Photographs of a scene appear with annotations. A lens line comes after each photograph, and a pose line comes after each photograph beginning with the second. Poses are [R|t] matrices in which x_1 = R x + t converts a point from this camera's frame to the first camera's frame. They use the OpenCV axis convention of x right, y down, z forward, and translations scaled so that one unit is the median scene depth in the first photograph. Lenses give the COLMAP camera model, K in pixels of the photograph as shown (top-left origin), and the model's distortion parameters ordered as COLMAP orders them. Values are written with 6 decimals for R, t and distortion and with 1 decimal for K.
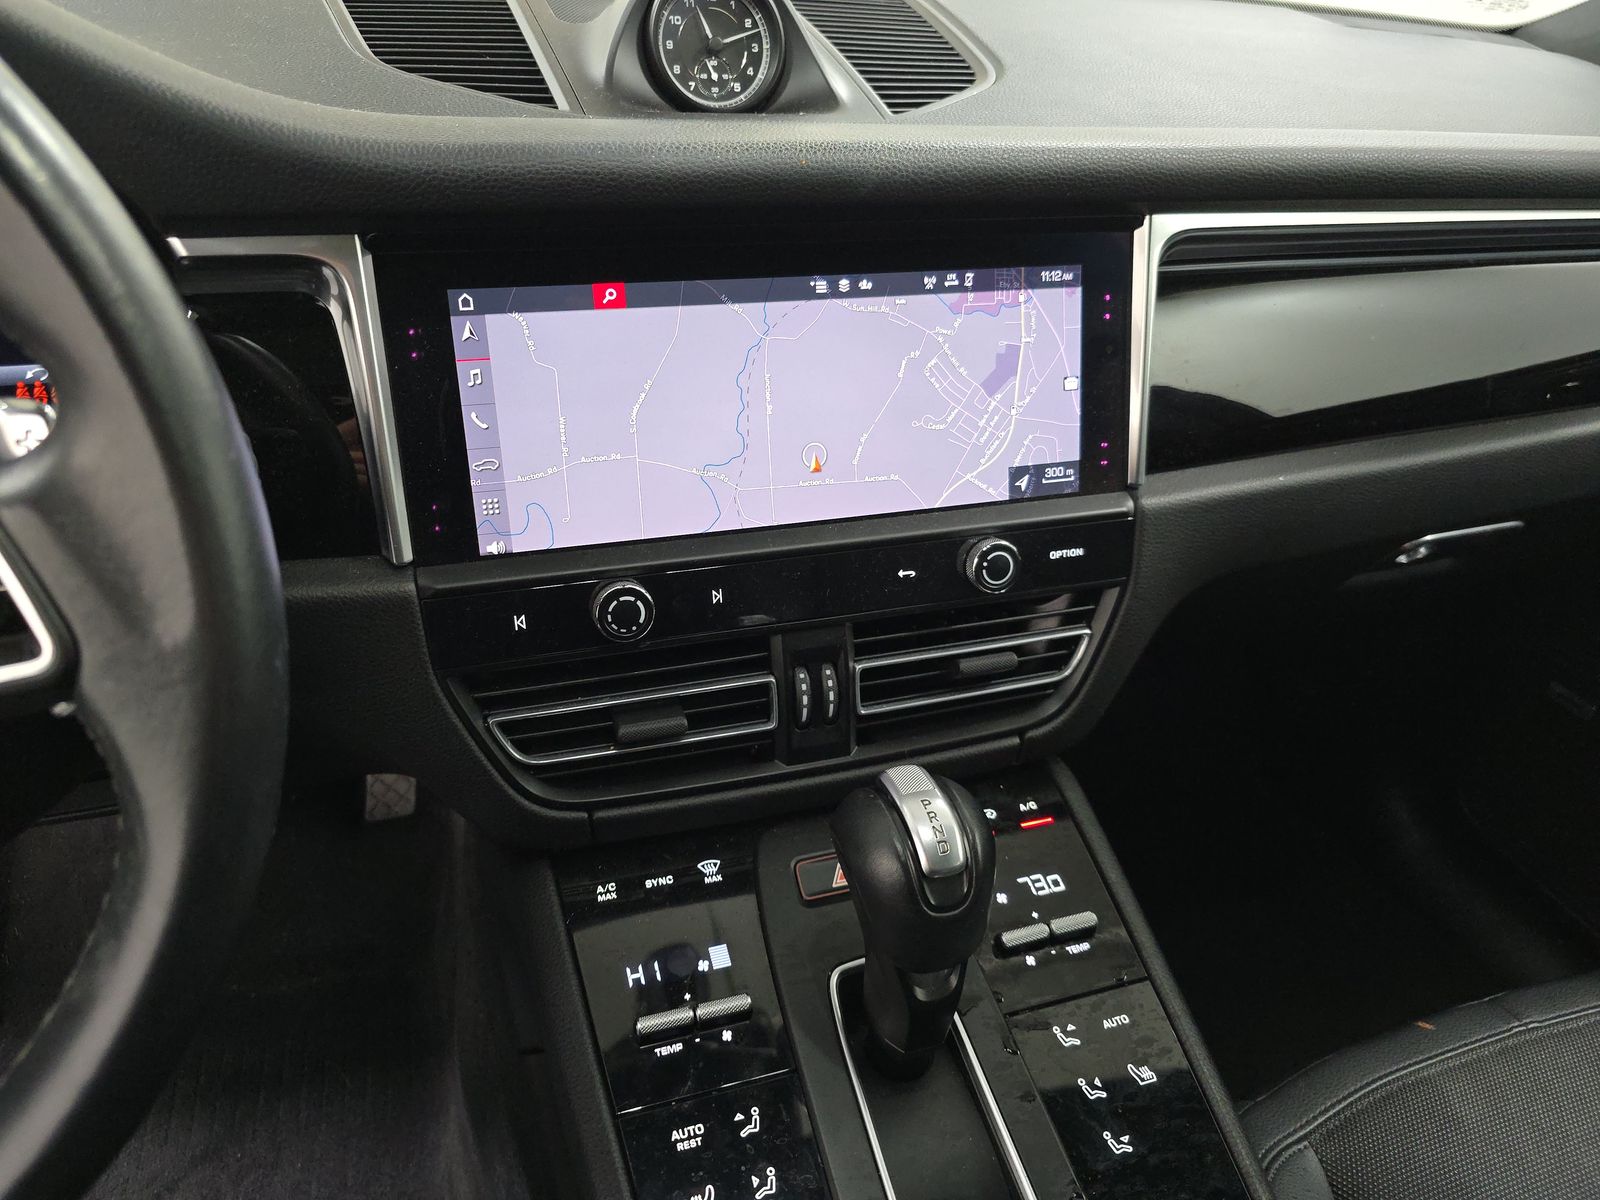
lens RADIAL K [[1089.8, 0, 793.1], [0, 1089.8, 565.0], [0, 0, 1]] dist [0.039845, -0.044163]
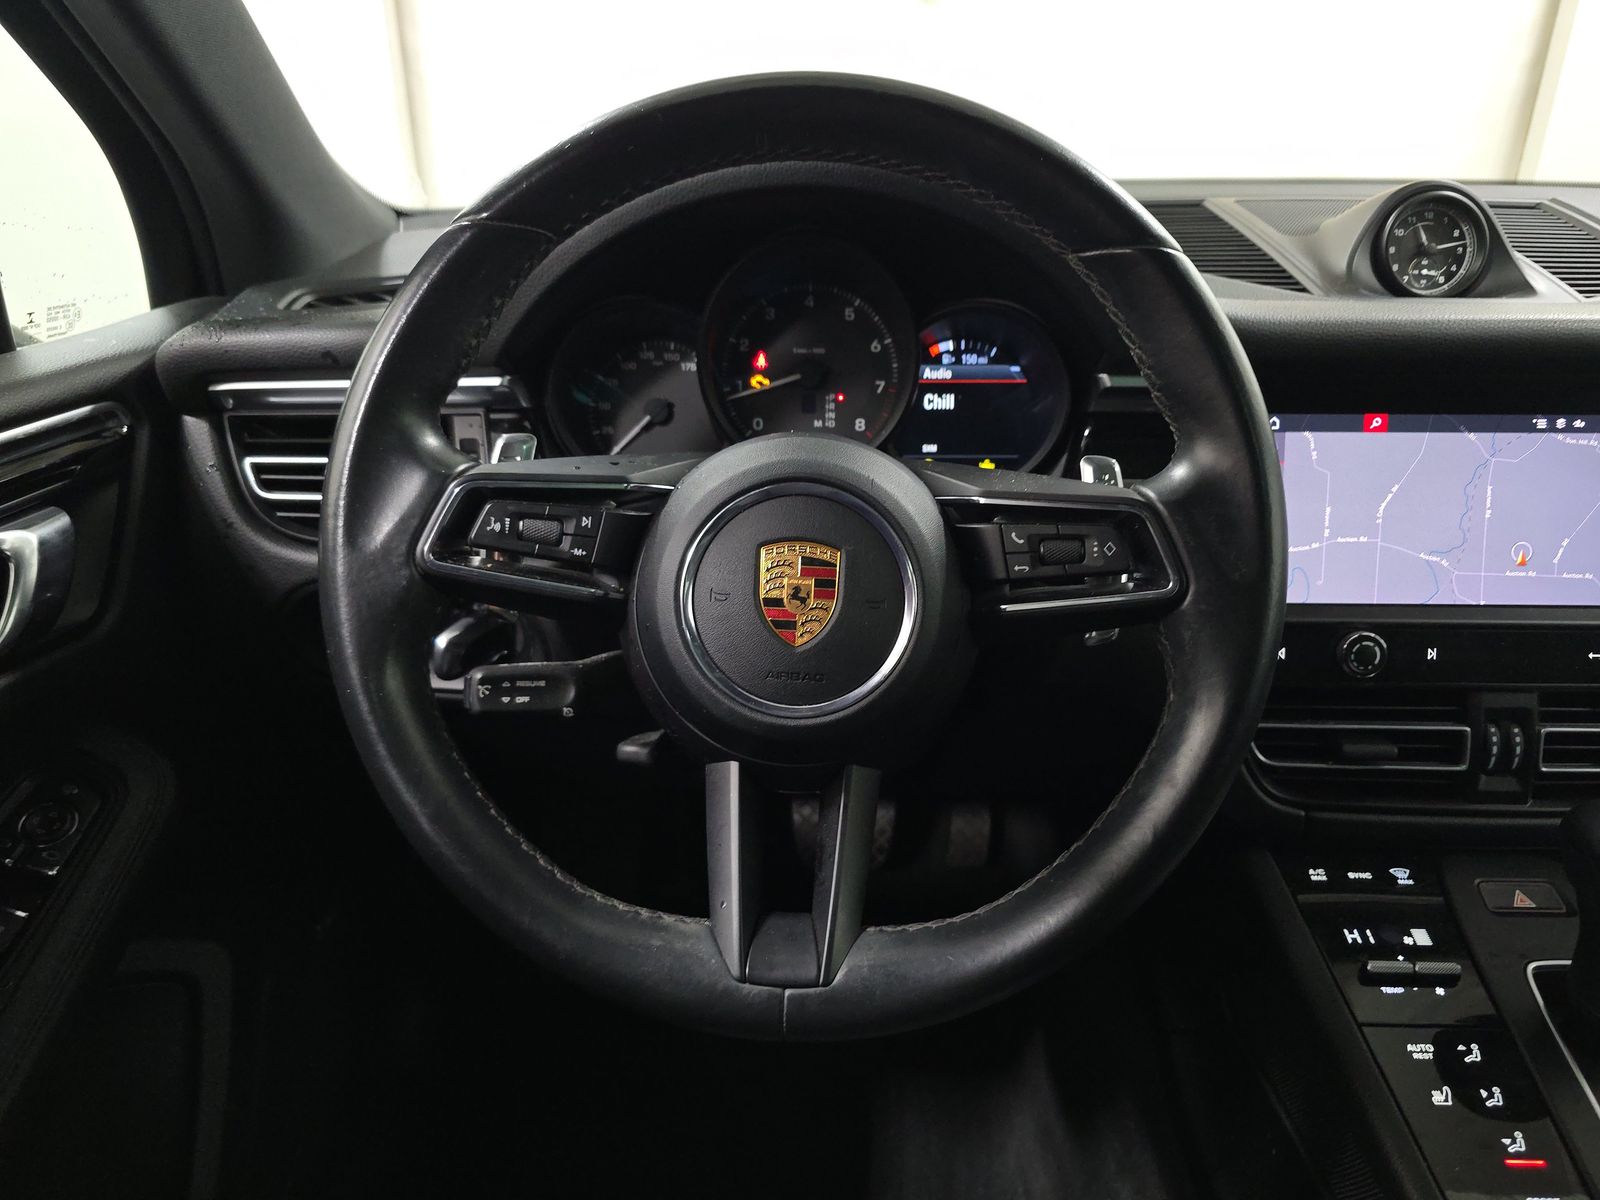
lens RADIAL K [[1100.6, 0, 800.0], [0, 1100.6, 600.0], [0, 0, 1]] dist [0.046684, -0.039469]
pose [[0.944821, 0.082665, -0.316986, -0.361986], [-0.125308, 0.985247, -0.116563, 0.211697], [0.302674, 0.149852, 0.941240, -0.470078]]
